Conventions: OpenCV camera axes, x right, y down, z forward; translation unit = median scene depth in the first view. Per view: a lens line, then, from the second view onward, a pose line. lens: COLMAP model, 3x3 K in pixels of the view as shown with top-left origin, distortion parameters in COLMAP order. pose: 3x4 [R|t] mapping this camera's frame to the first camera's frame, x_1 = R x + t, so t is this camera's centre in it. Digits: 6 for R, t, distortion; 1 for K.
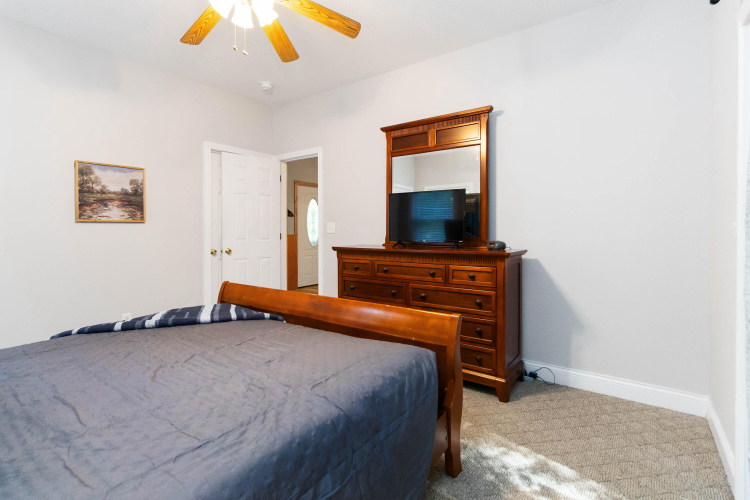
lens RADIAL K [[348.8, 0, 369.1], [0, 348.8, 234.0], [0, 0, 1]] dist [0.001248, 0.000204]
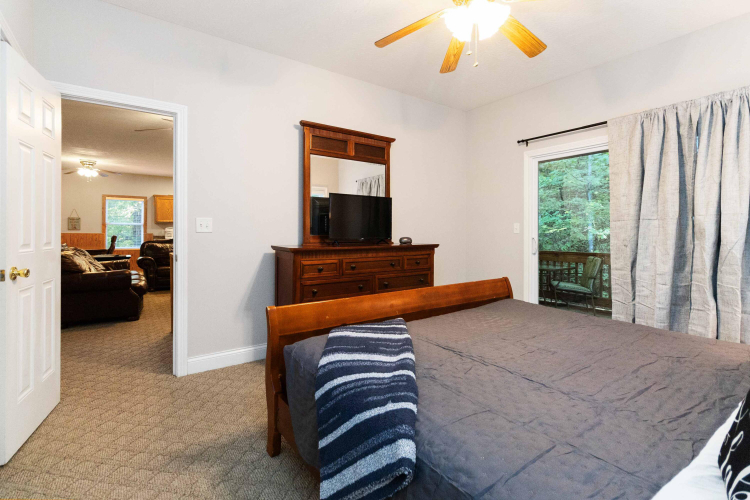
lens RADIAL K [[348.8, 0, 377.7], [0, 348.8, 235.4], [0, 0, 1]] dist [0.001248, 0.000204]
pose [[0.323630, -0.007336, 0.946155, -0.880891], [0.004081, 0.999971, 0.006357, 0.001678], [-0.946175, 0.001804, 0.323651, 0.559728]]
